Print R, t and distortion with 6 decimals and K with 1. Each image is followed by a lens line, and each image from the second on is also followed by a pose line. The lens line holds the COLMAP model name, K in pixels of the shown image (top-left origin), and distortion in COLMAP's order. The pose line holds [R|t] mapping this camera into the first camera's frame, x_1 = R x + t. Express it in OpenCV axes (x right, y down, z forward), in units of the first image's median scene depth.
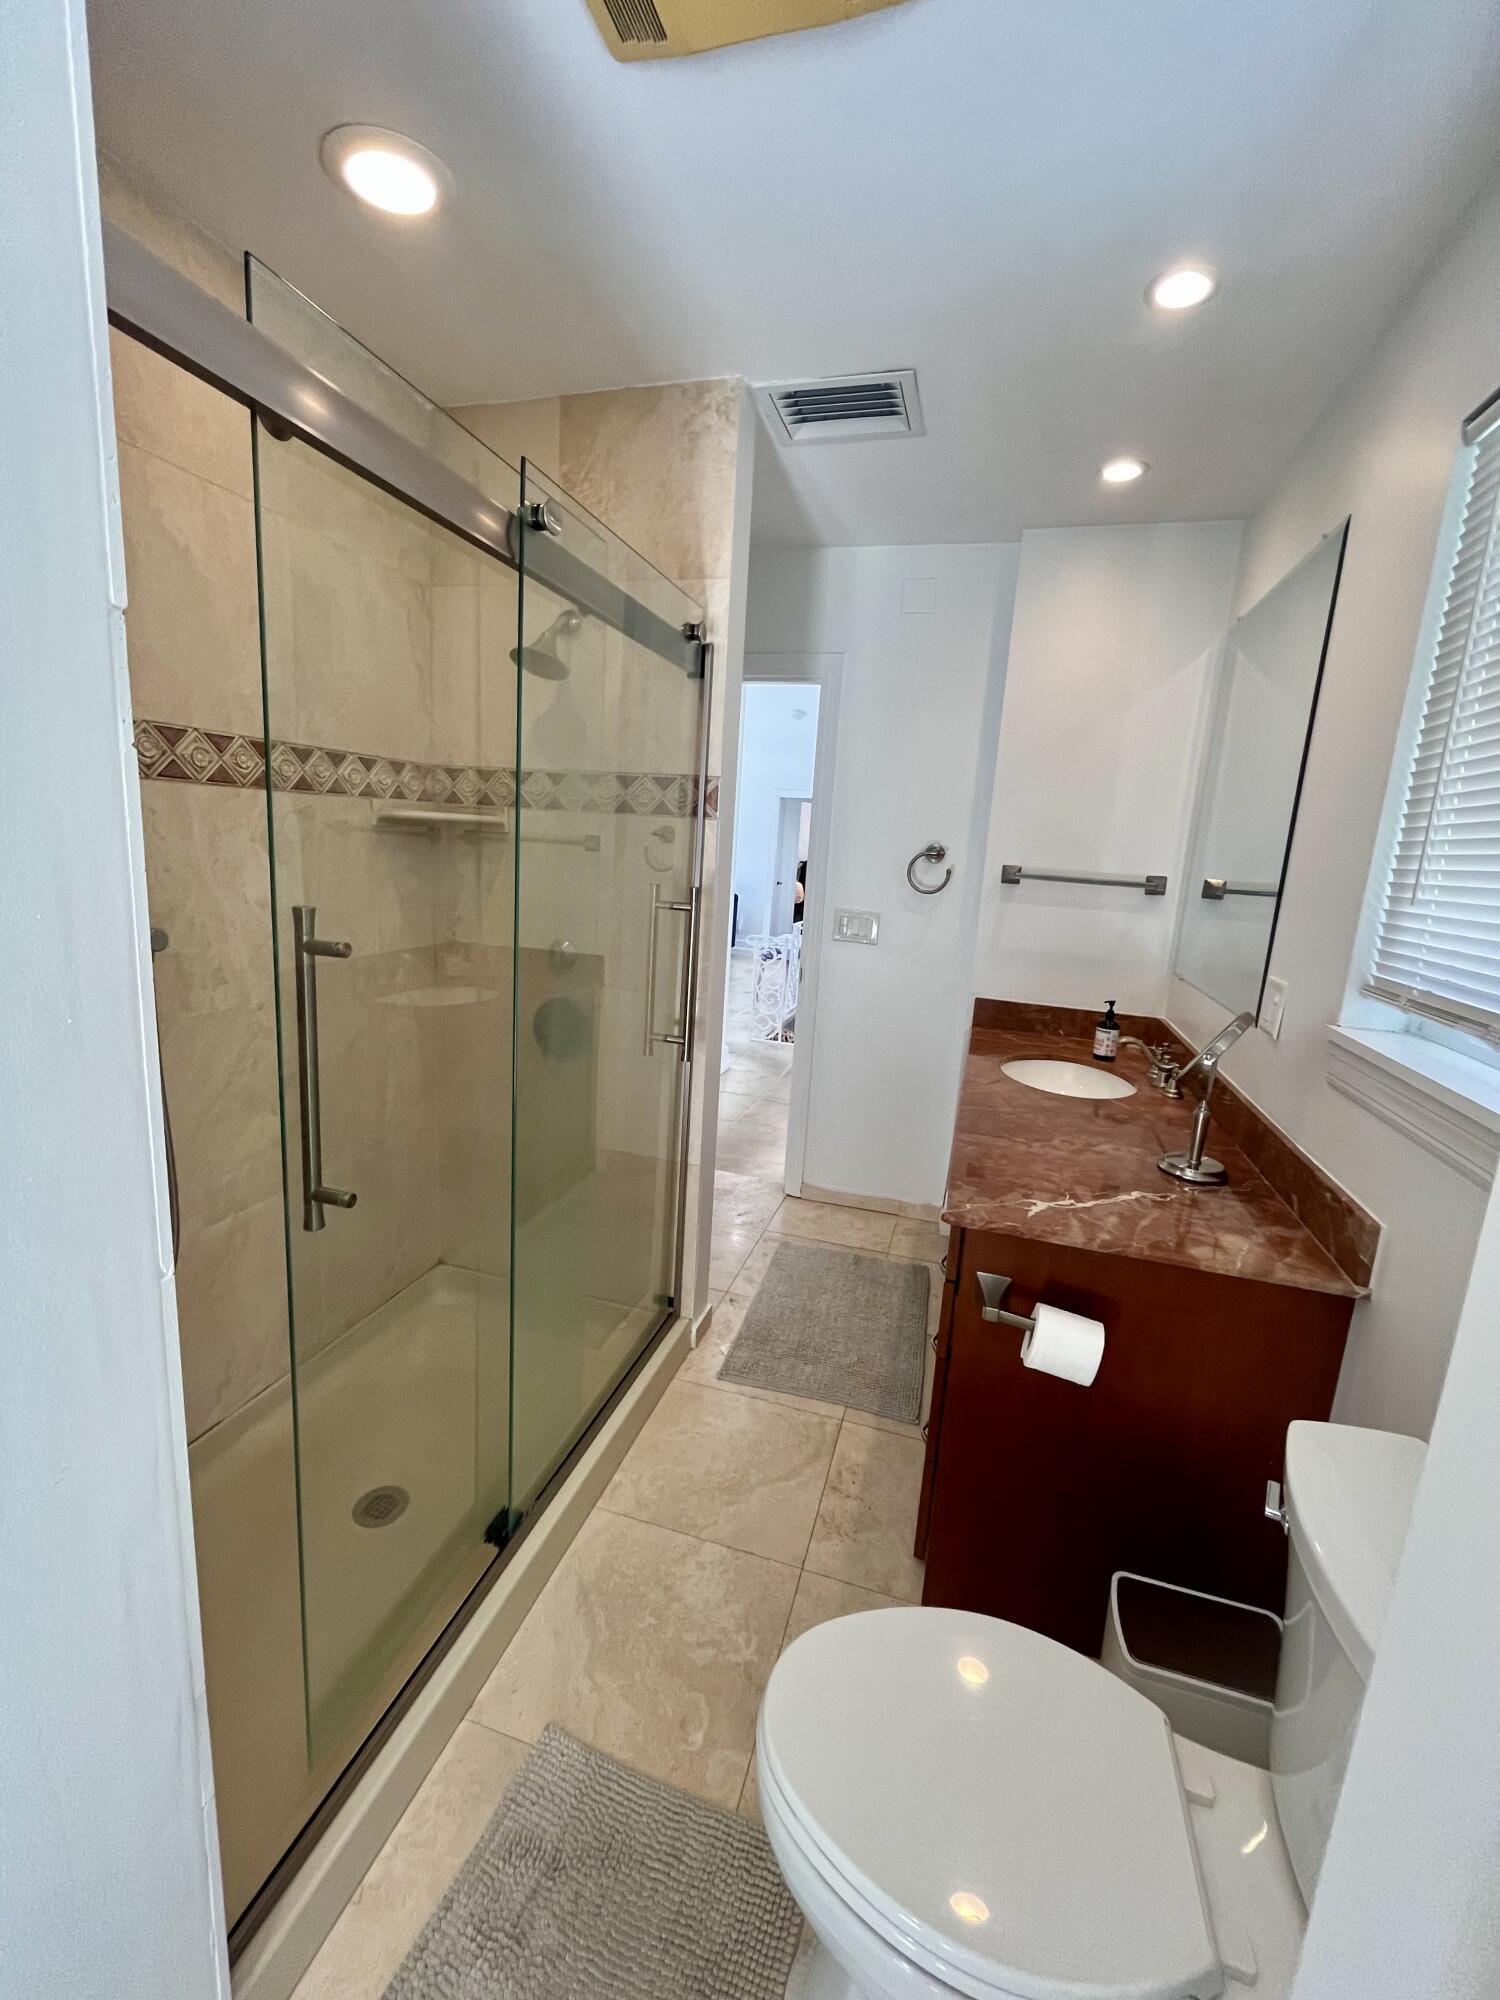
lens RADIAL K [[819.7, 0, 750.0], [0, 819.7, 997.2], [0, 0, 1]] dist [-0.001374, 0.000196]
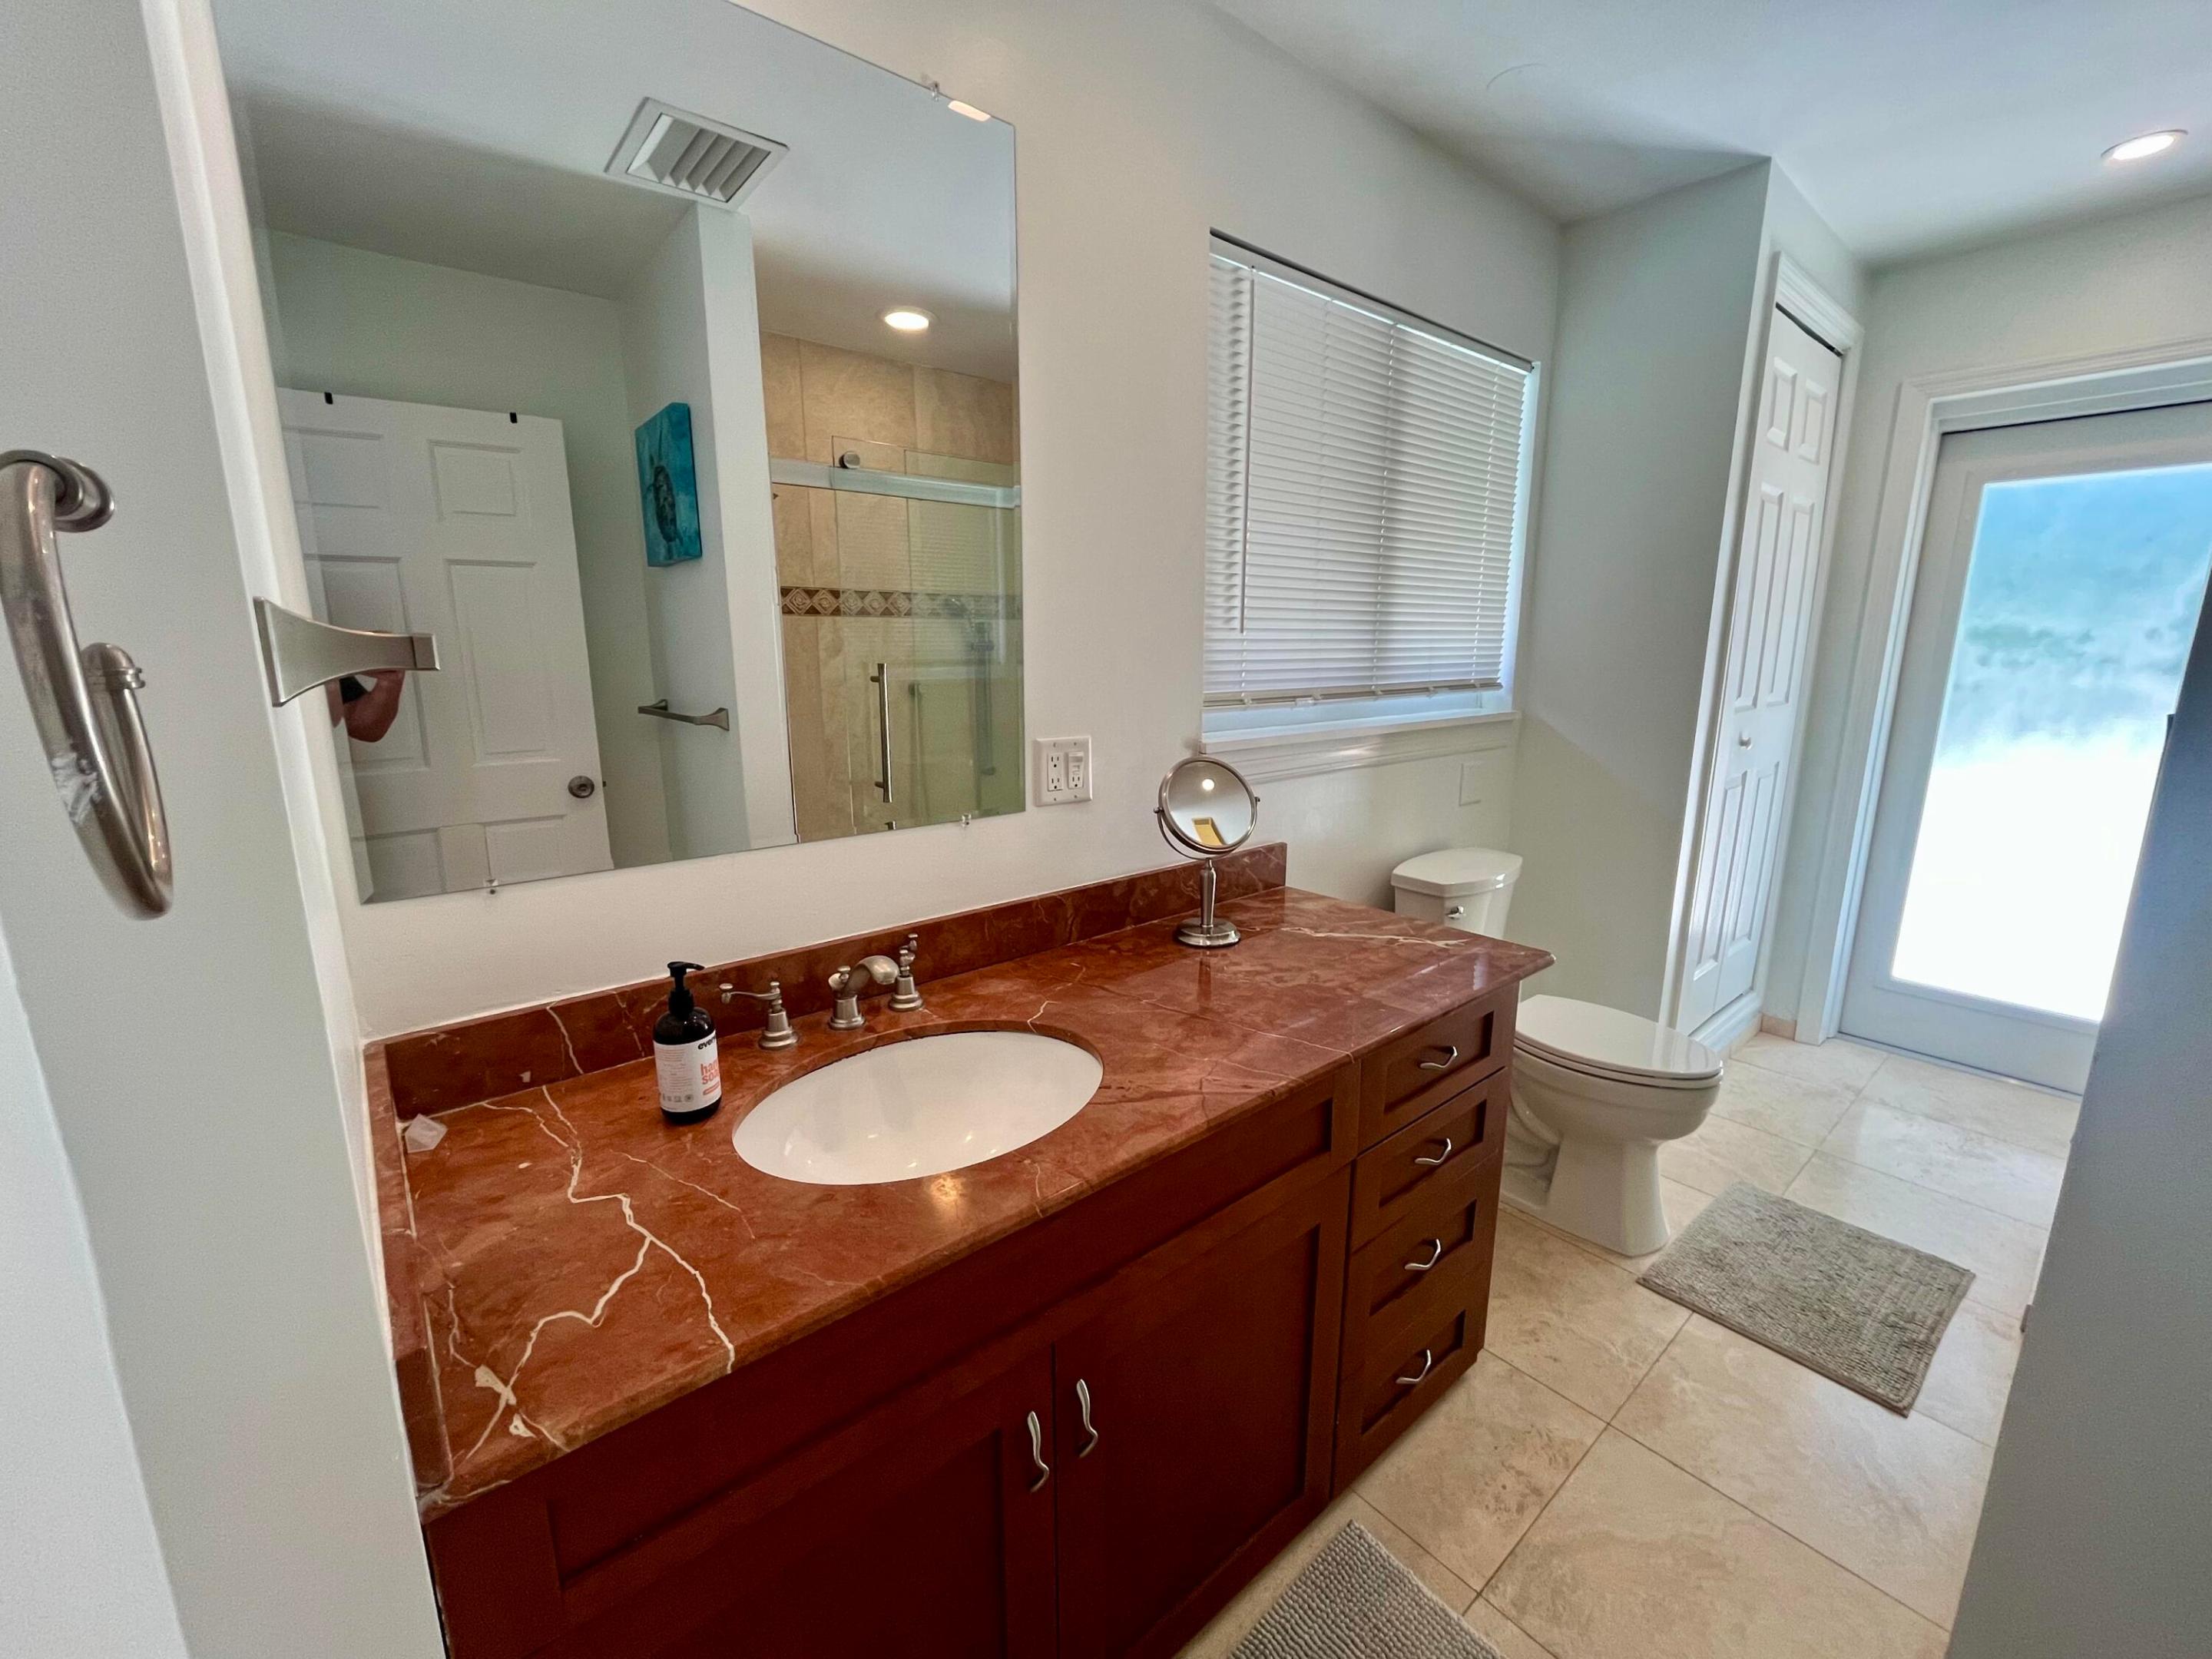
lens RADIAL K [[906.6, 0, 1100.8], [0, 906.6, 826.2], [0, 0, 1]] dist [-0.001374, 0.000196]
pose [[-0.832581, -0.173936, 0.525885, 0.112635], [0.050165, 0.921837, 0.384318, -0.294533], [-0.551627, 0.346357, -0.758778, 1.734933]]
